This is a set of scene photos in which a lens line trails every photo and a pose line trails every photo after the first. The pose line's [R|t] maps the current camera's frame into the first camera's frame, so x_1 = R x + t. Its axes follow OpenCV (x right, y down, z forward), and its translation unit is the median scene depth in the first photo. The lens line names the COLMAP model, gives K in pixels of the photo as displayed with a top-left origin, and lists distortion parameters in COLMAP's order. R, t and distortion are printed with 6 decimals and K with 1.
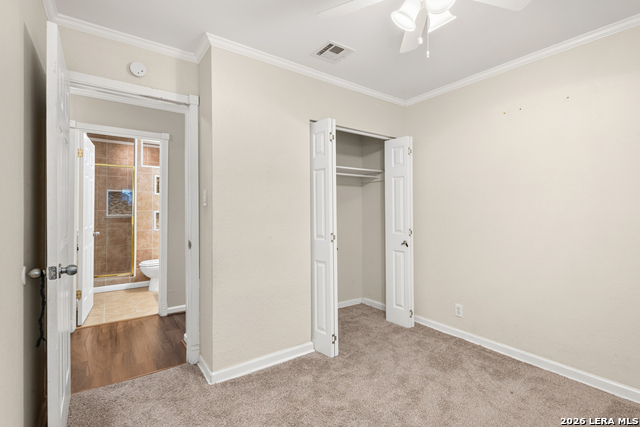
lens RADIAL K [[296.7, 0, 319.6], [0, 296.7, 211.1], [0, 0, 1]] dist [0.020153, -0.000764]
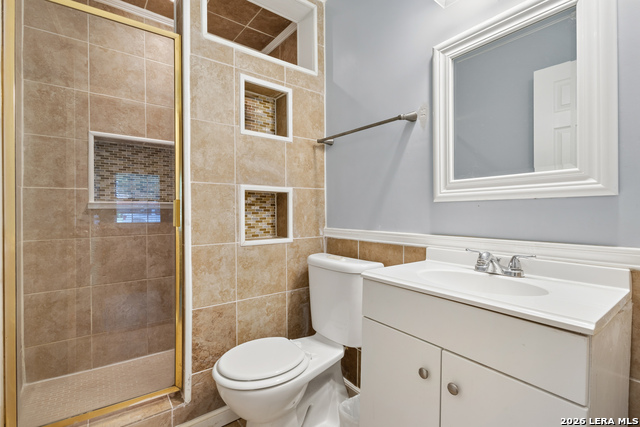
lens RADIAL K [[296.7, 0, 320.1], [0, 296.7, 213.6], [0, 0, 1]] dist [0.020153, -0.000764]
pose [[0.999383, -0.003517, 0.034937, -0.486480], [0.003152, 0.999940, 0.010487, 0.028491], [-0.034972, -0.010370, 0.999334, 0.684856]]
